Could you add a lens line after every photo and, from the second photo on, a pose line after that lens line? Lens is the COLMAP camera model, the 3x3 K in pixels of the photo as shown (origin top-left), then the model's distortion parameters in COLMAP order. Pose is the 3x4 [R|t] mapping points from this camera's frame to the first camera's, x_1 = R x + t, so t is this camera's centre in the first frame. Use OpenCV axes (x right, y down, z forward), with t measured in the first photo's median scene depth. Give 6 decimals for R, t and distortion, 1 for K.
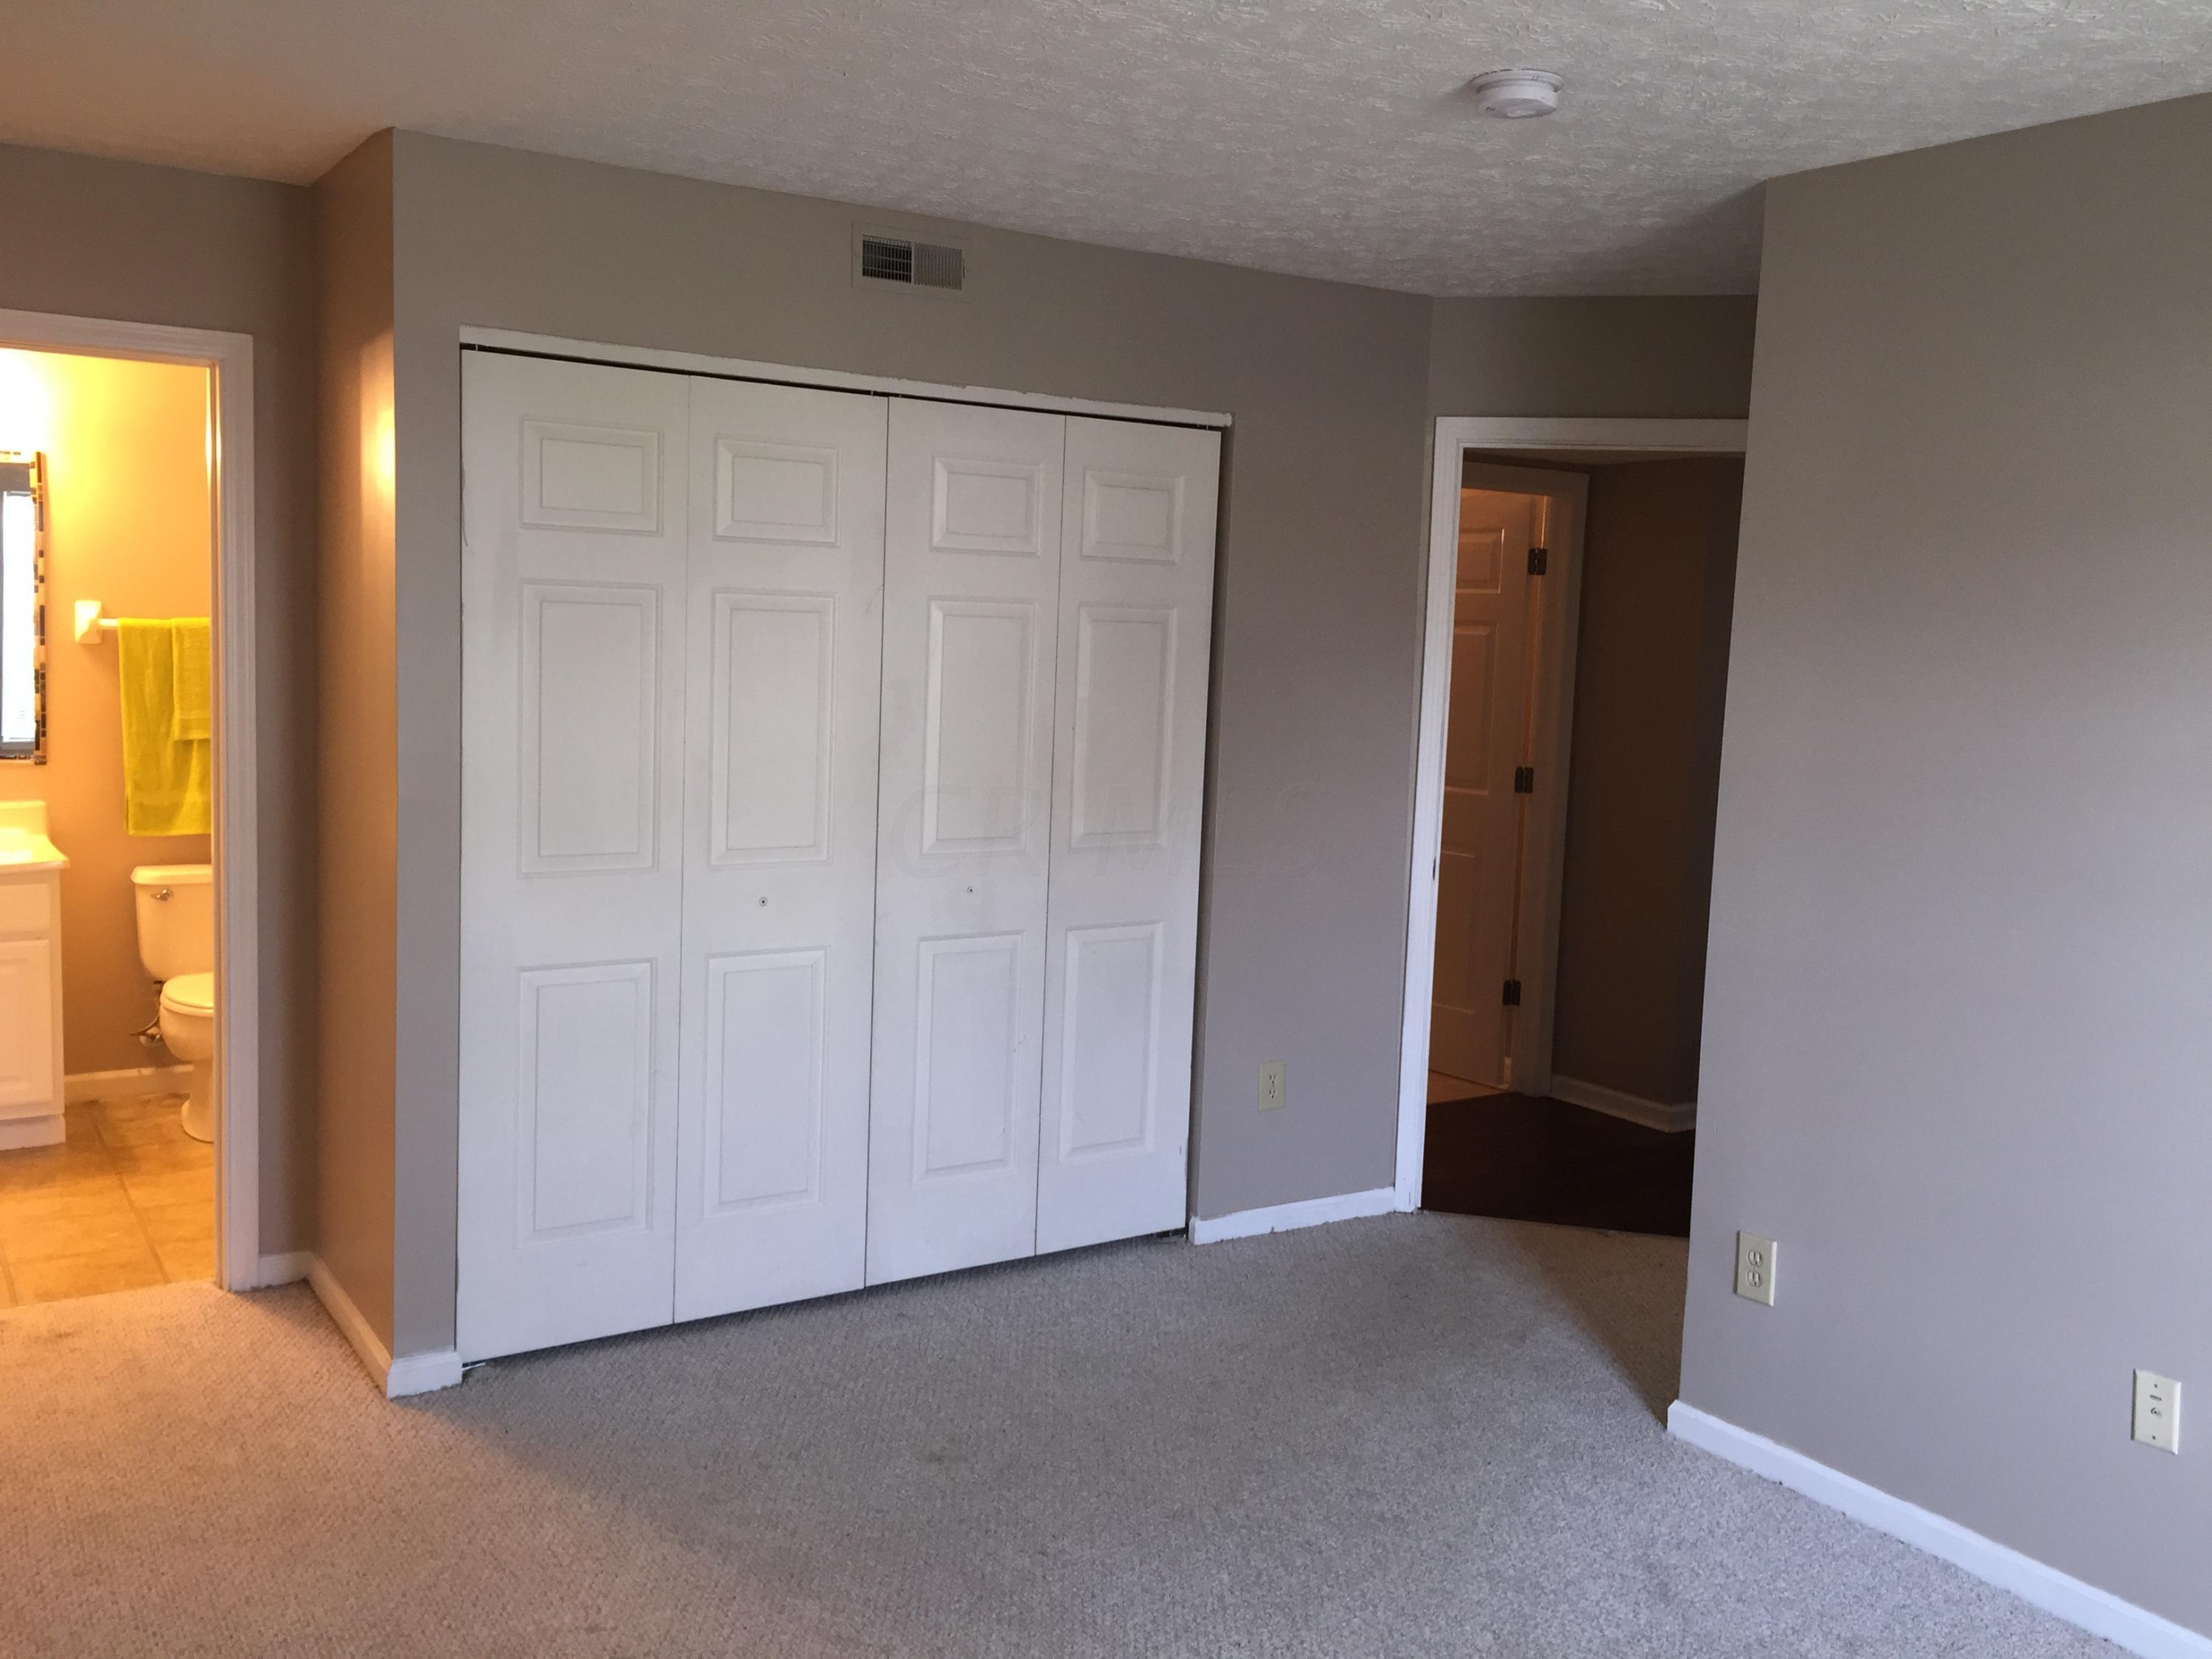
lens RADIAL K [[1891.0, 0, 1089.8], [0, 1891.0, 833.0], [0, 0, 1]] dist [0.070585, -0.072616]
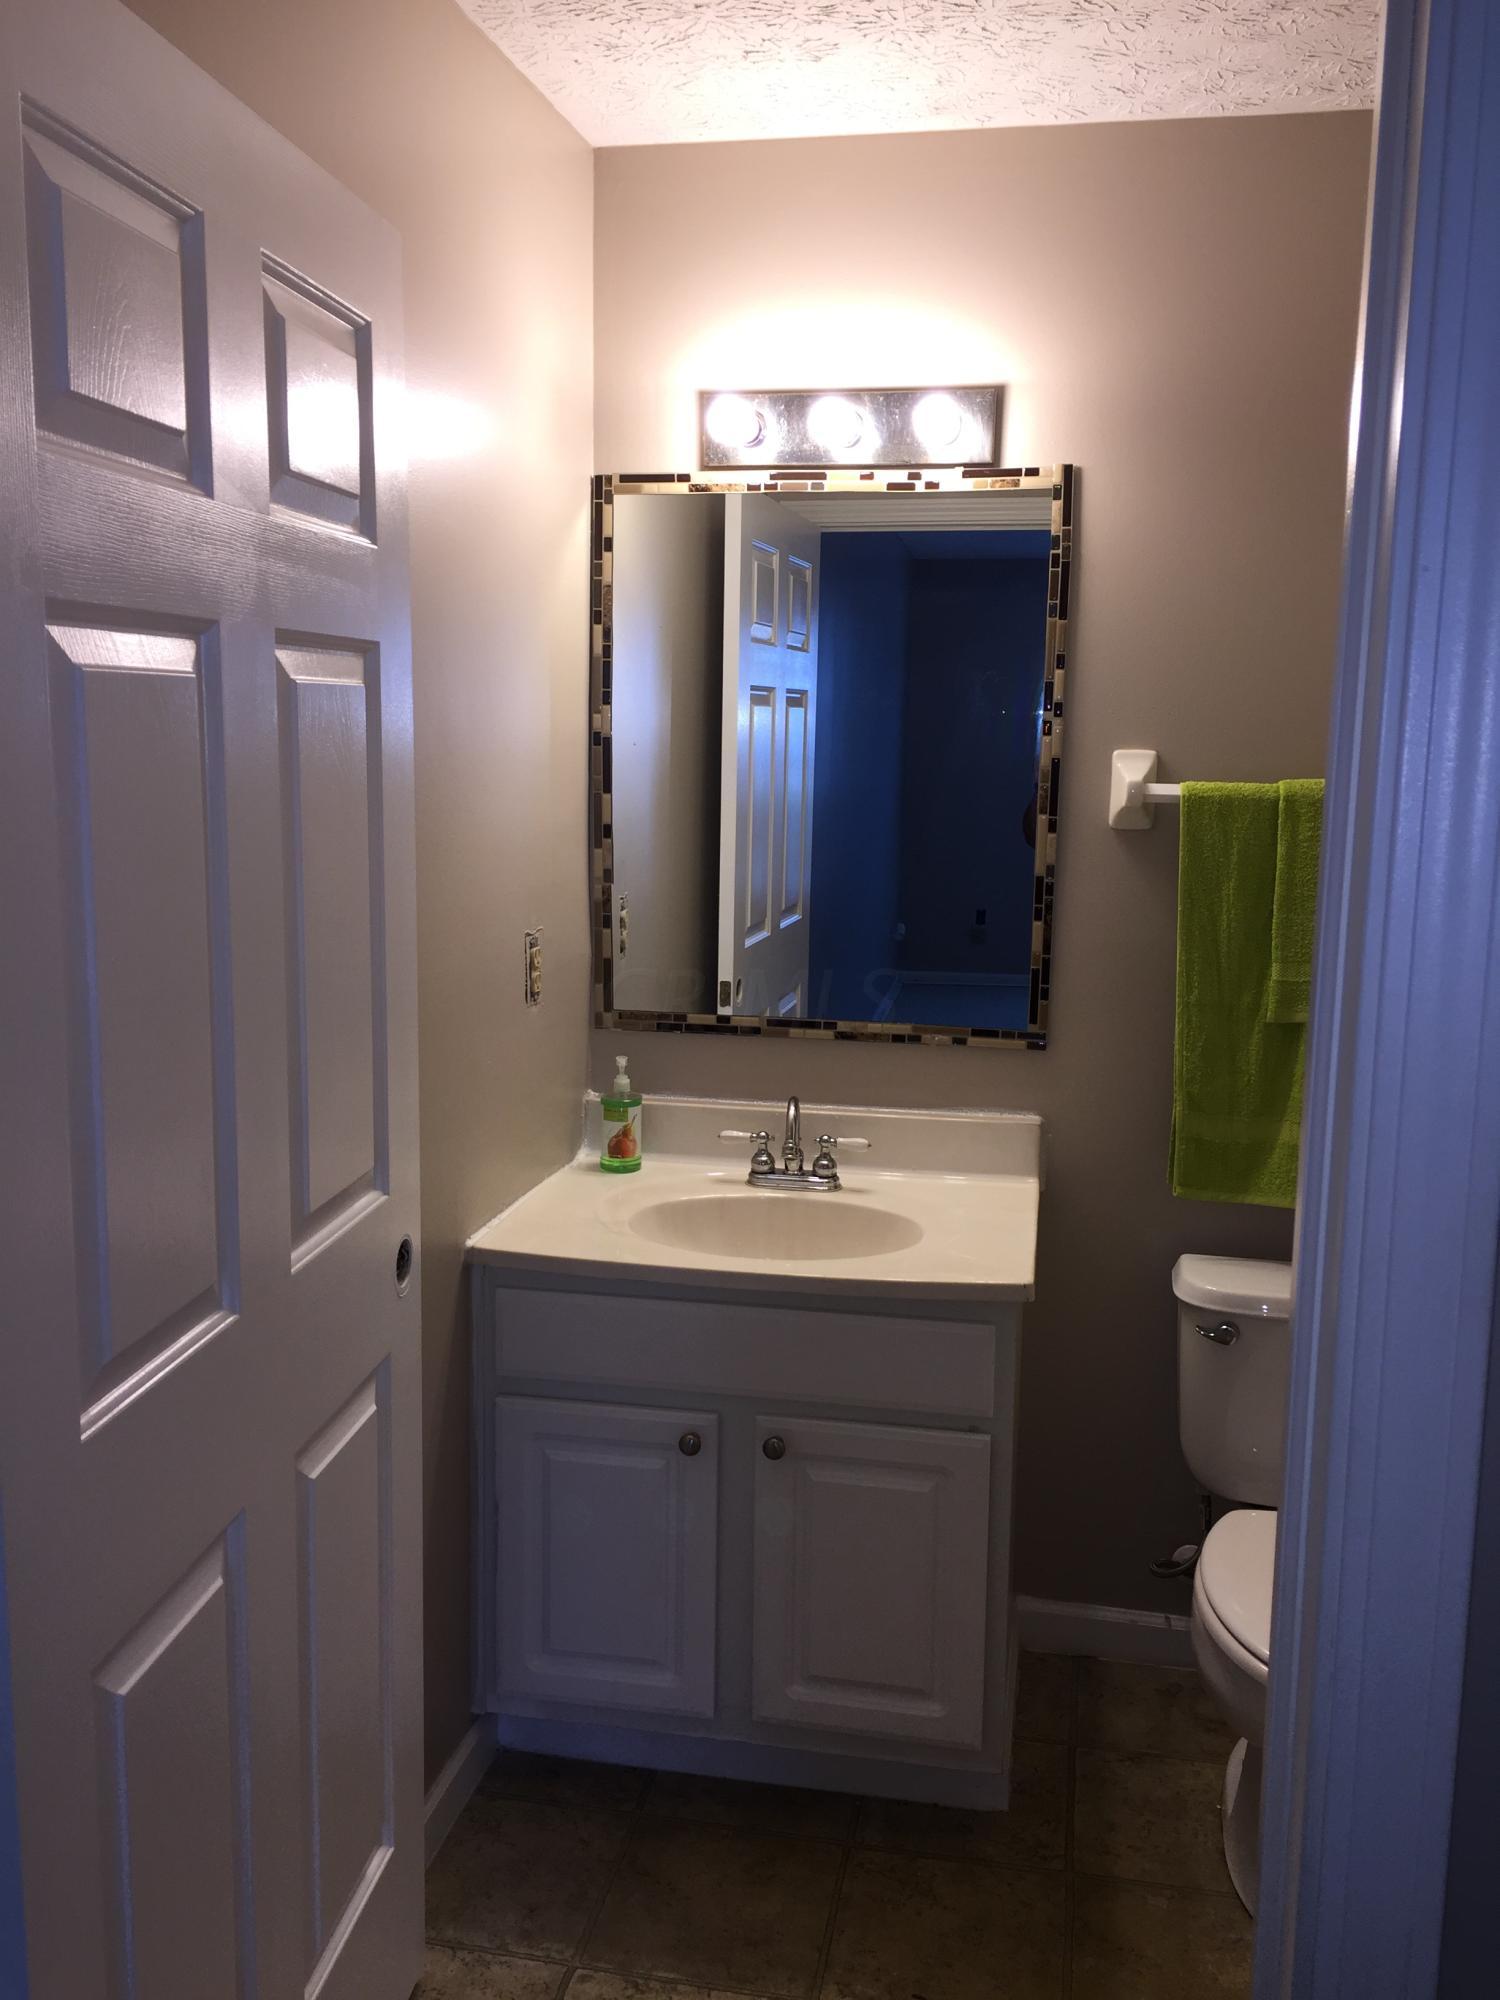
lens RADIAL K [[1709.8, 0, 743.5], [0, 1709.8, 982.1], [0, 0, 1]] dist [0.070585, -0.072616]
pose [[0.716399, 0.078849, -0.693221, -0.266820], [-0.058932, 0.996881, 0.052485, -0.075131], [0.695197, 0.003253, 0.718812, 0.585723]]
